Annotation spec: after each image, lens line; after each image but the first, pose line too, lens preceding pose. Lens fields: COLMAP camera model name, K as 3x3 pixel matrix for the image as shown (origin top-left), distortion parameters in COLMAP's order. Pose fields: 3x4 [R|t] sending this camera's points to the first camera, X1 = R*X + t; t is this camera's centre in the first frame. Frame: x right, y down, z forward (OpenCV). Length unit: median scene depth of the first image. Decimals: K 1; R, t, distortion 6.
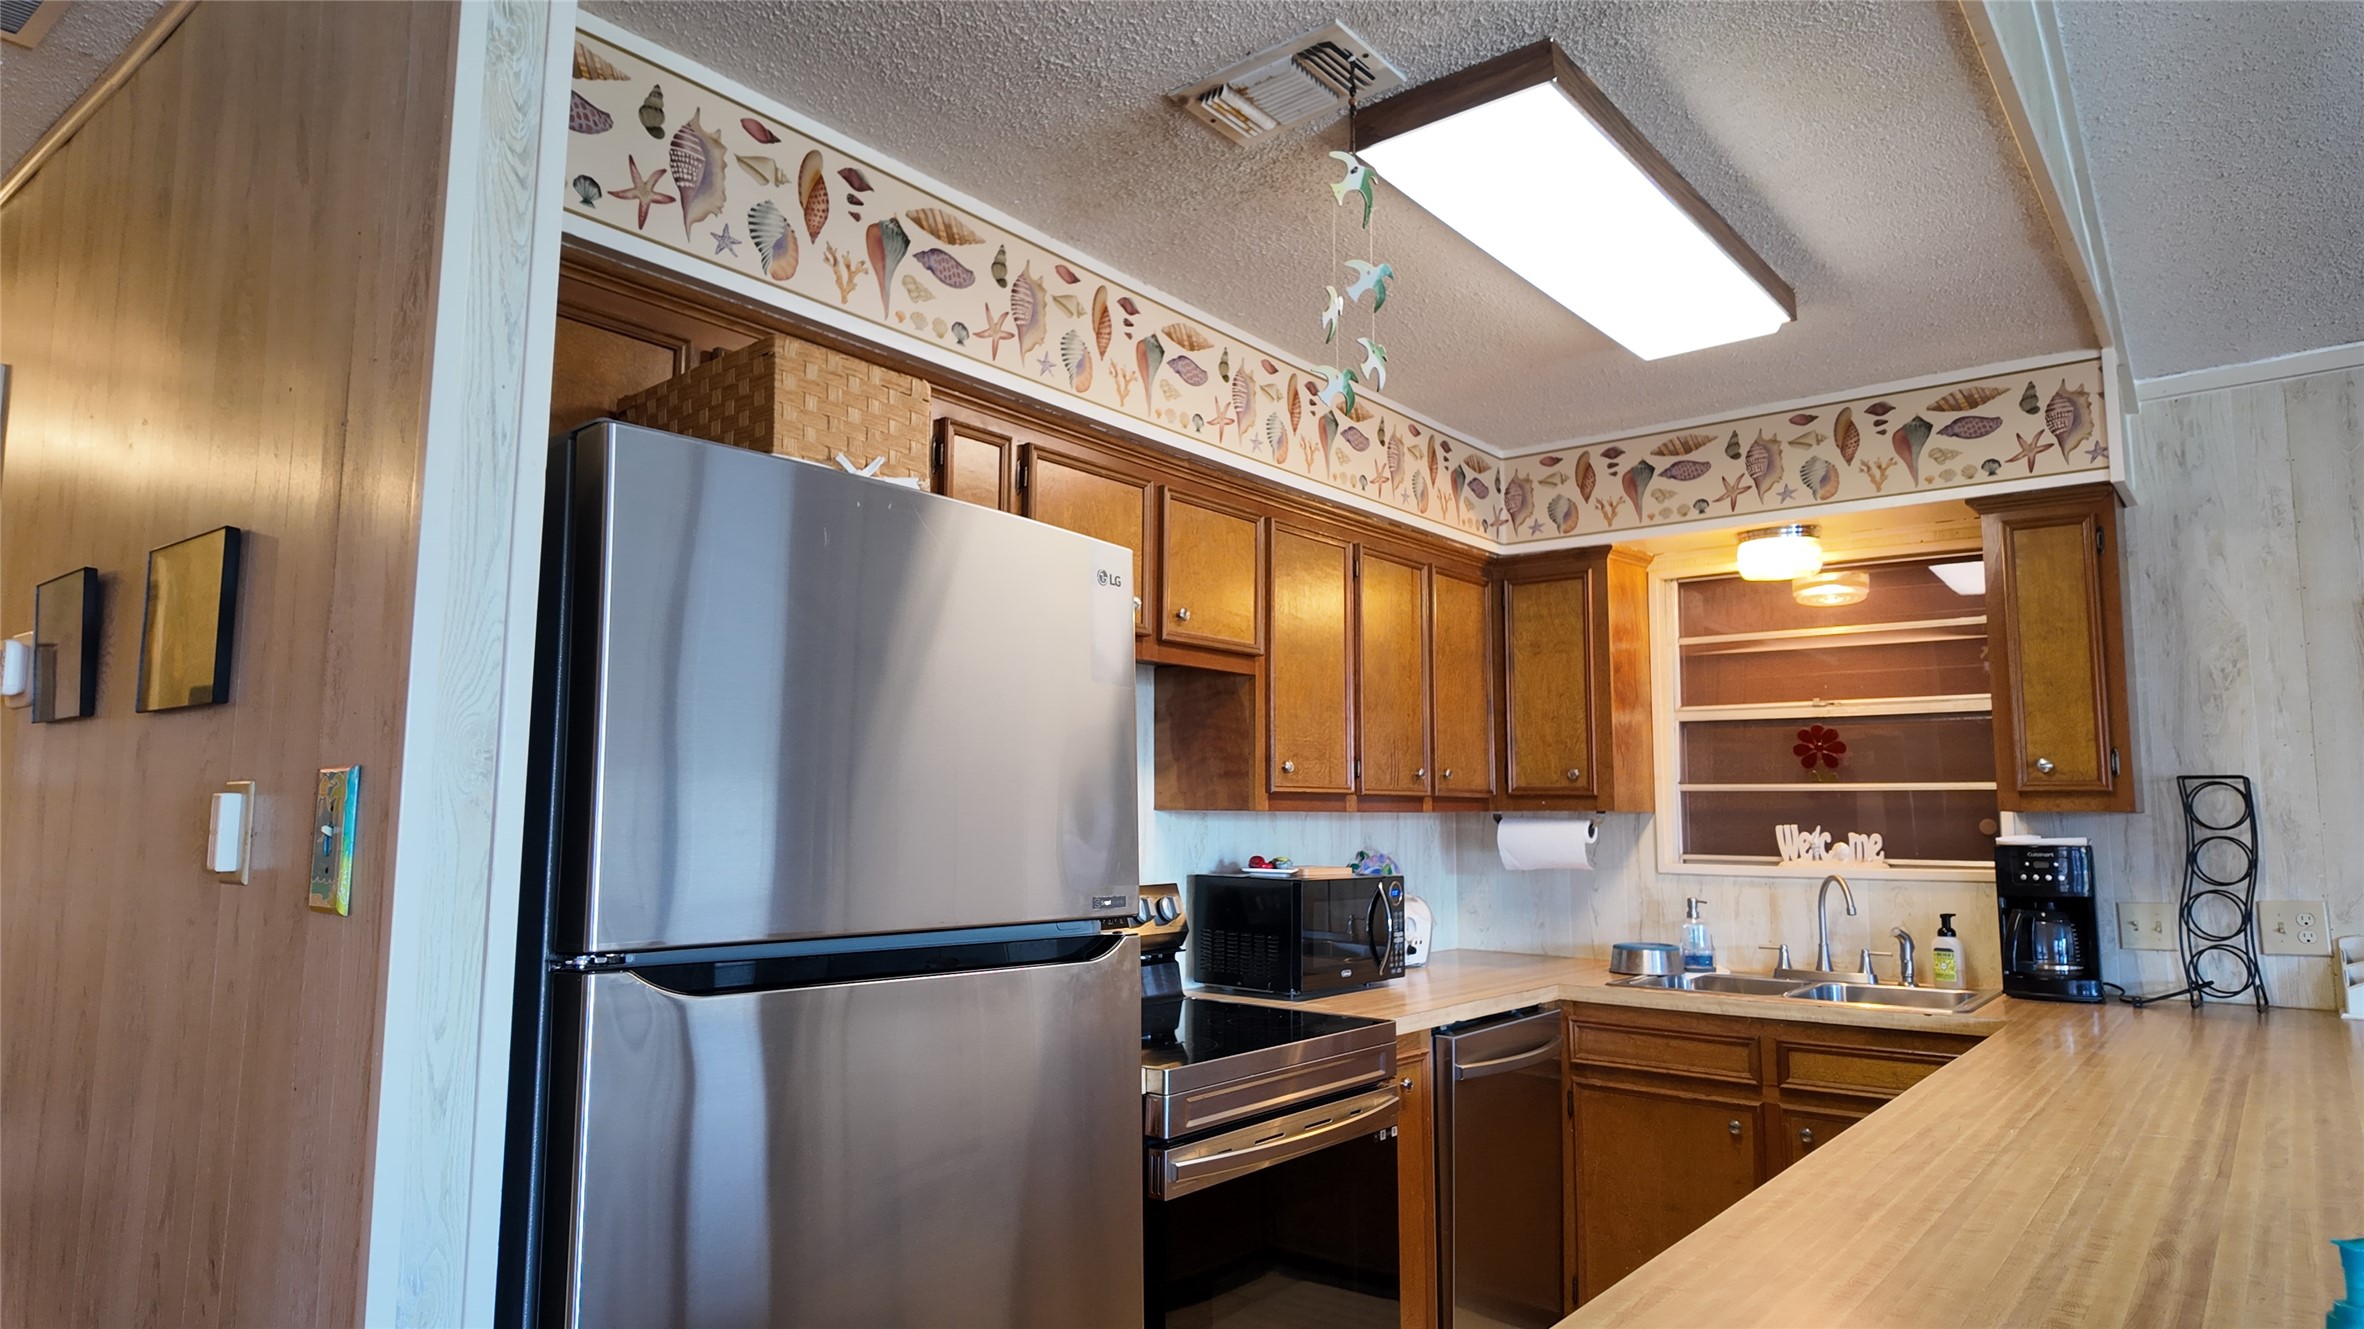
lens RADIAL K [[1388.9, 0, 1182.0], [0, 1388.9, 664.5], [0, 0, 1]] dist [-0.003184, -0.001633]
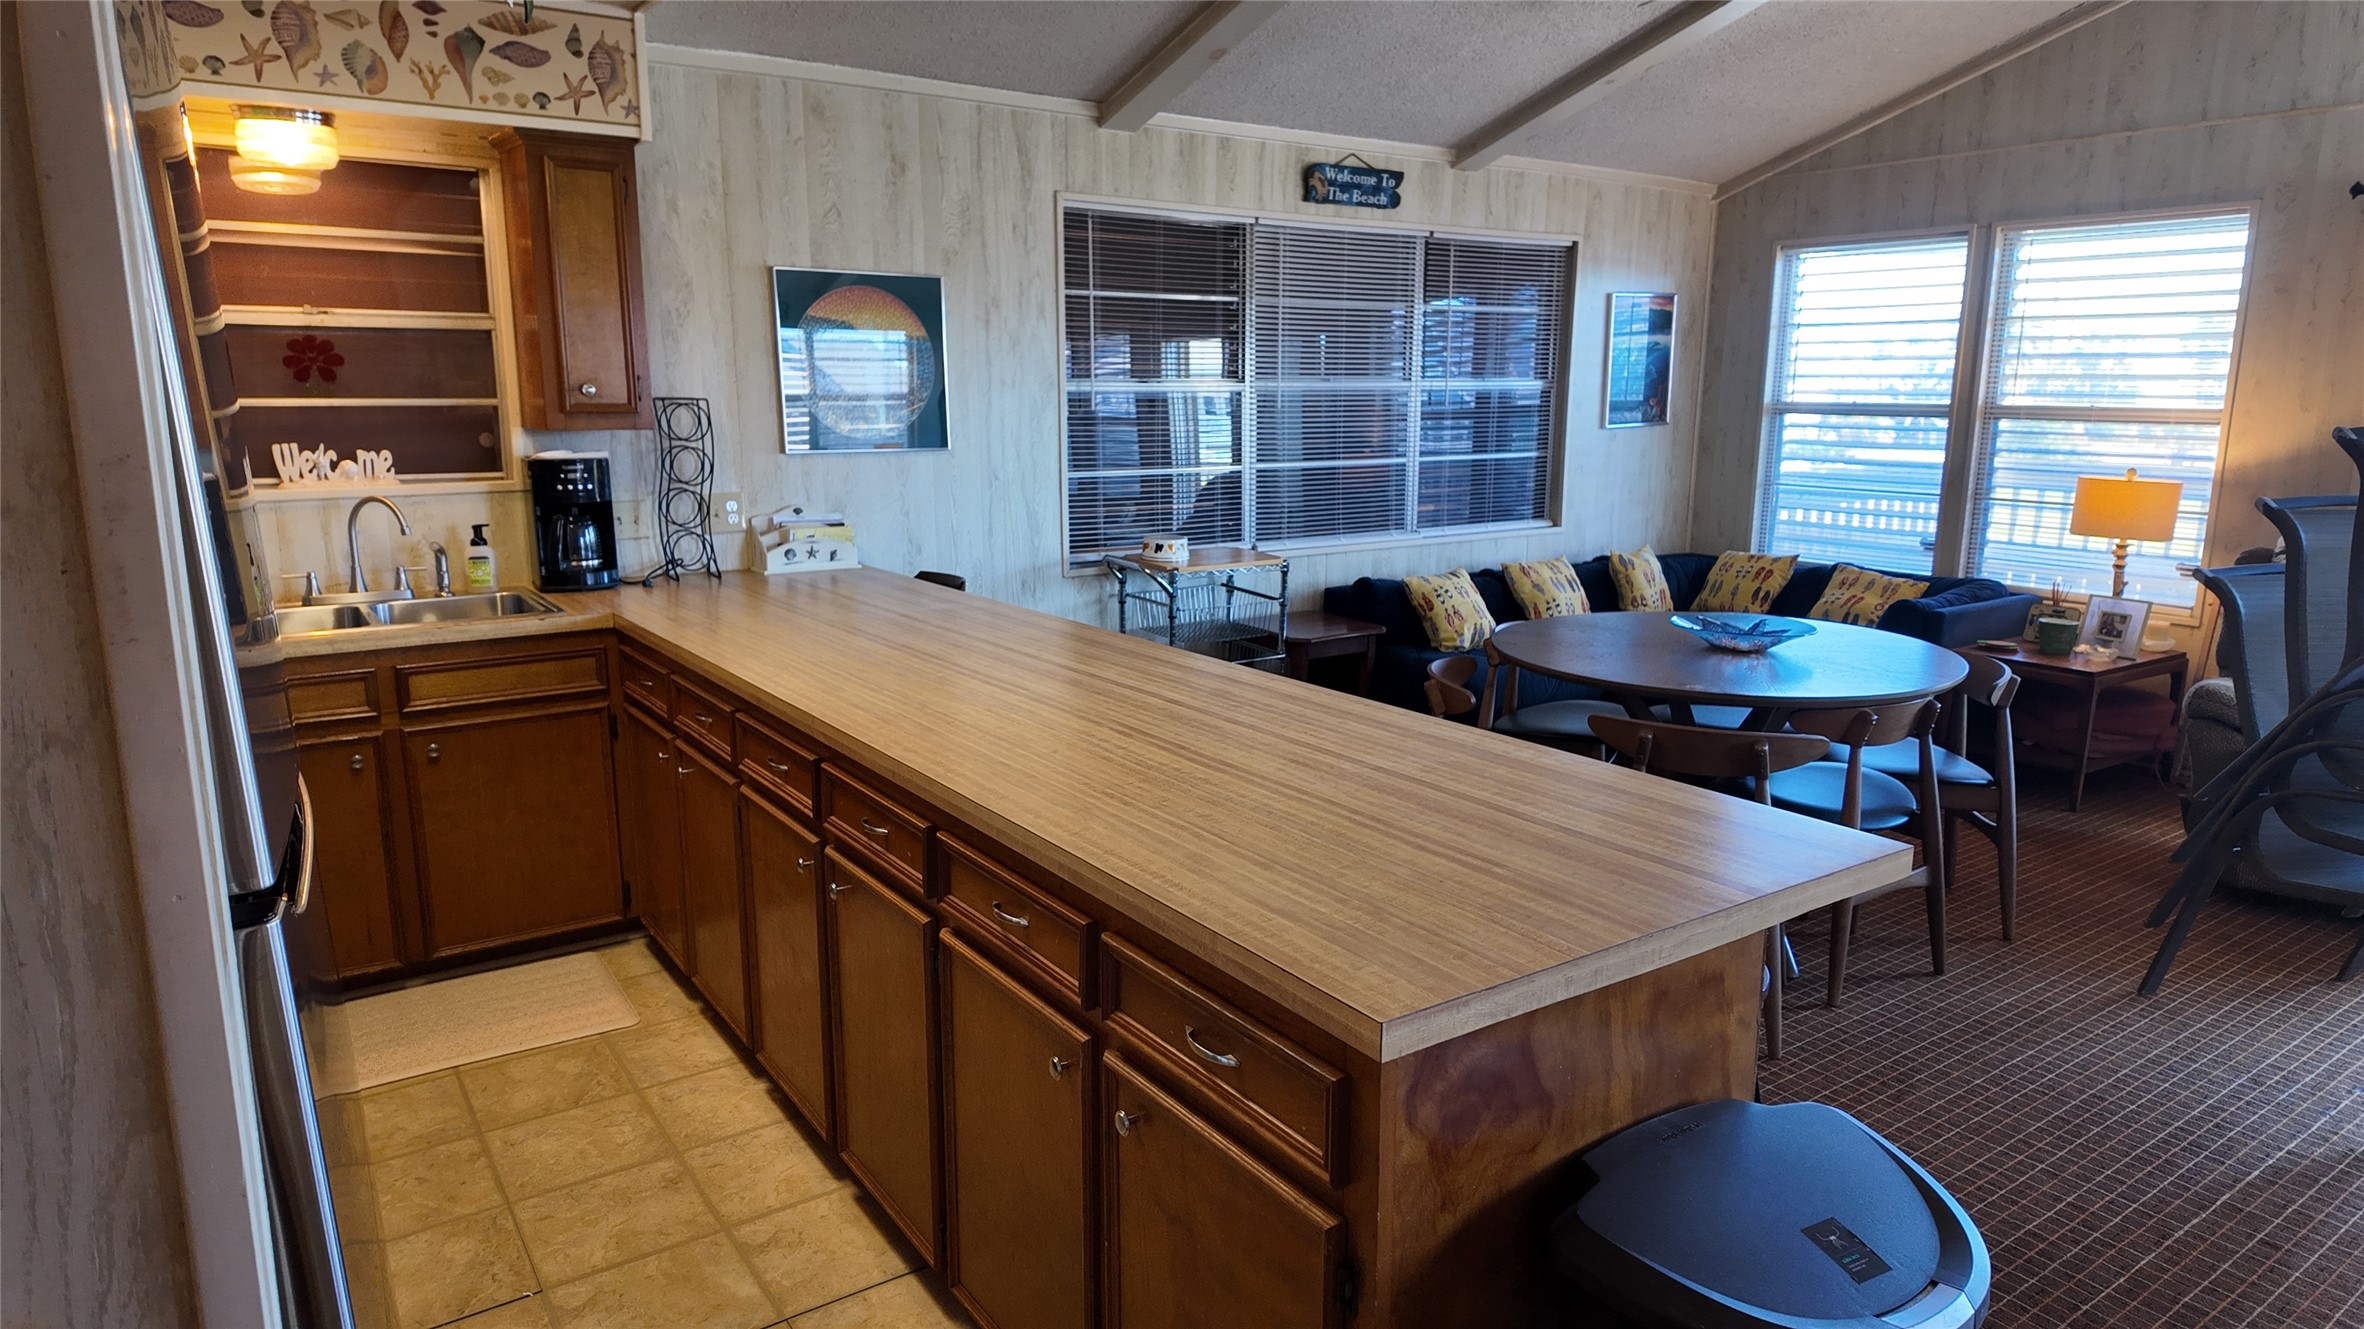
lens RADIAL K [[1388.9, 0, 1182.0], [0, 1388.9, 664.5], [0, 0, 1]] dist [-0.003184, -0.001633]
pose [[0.289275, -0.191638, 0.937867, -0.327236], [-0.110187, 0.966577, 0.231490, -0.025329], [-0.950883, -0.170305, 0.258491, 0.188513]]
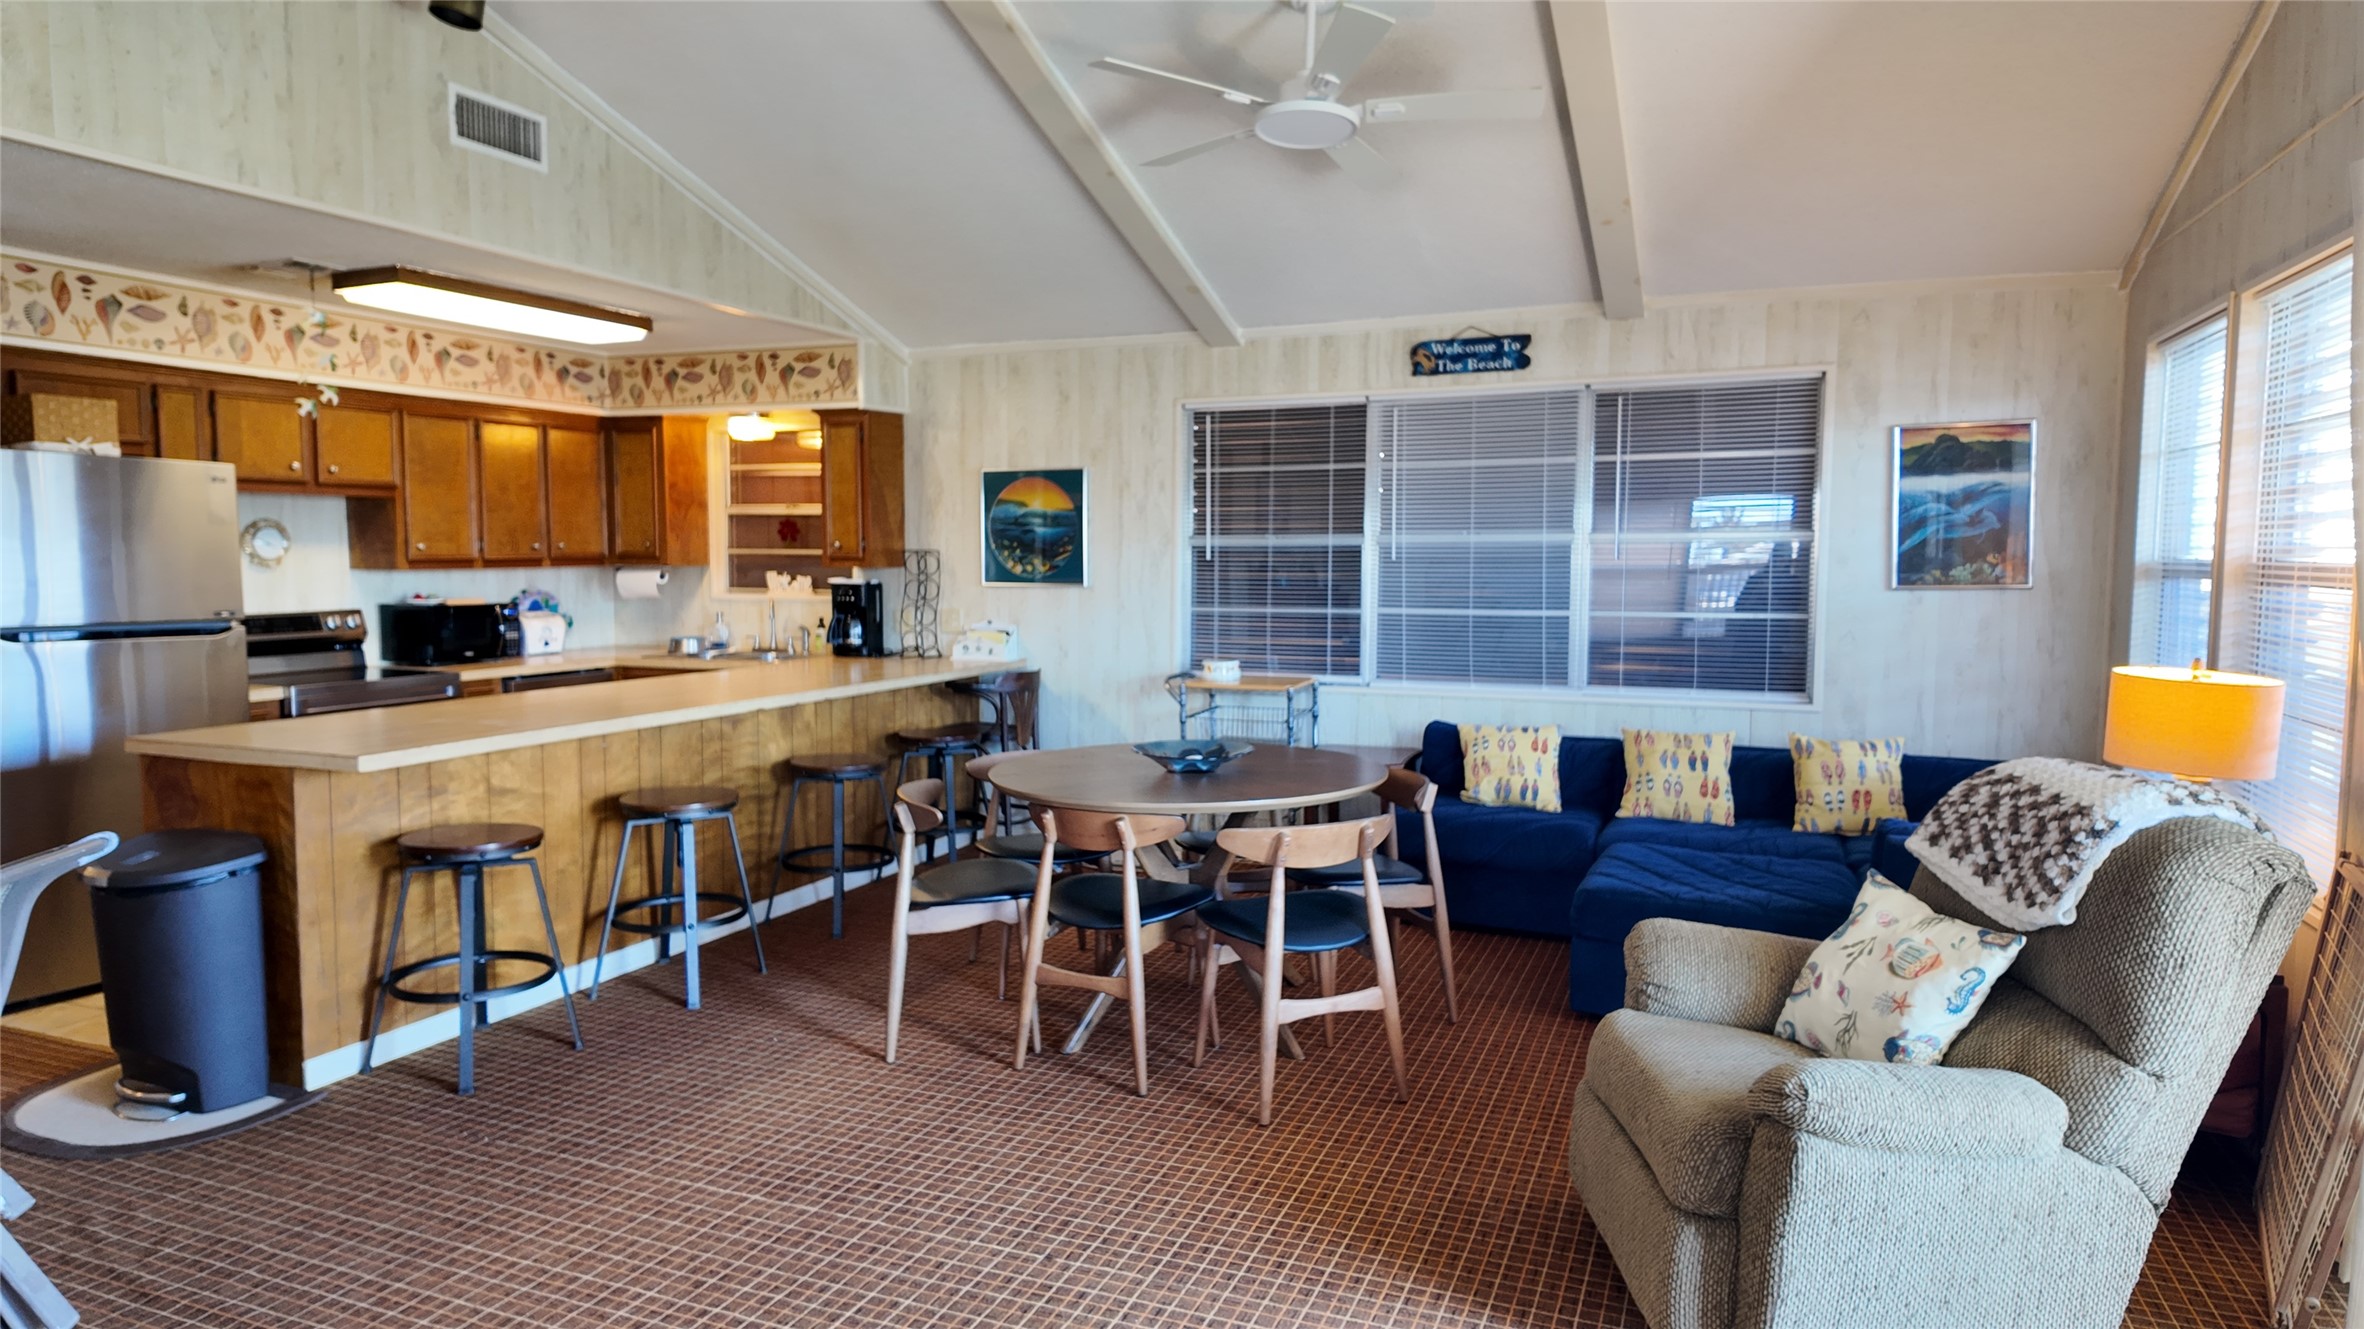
lens RADIAL K [[1418.4, 0, 1182.0], [0, 1418.4, 664.5], [0, 0, 1]] dist [0.072692, -0.045326]
pose [[0.955567, -0.029477, 0.293297, 0.452428], [-0.027378, 0.981812, 0.187872, -0.154186], [-0.293500, -0.187554, 0.937380, -1.098765]]
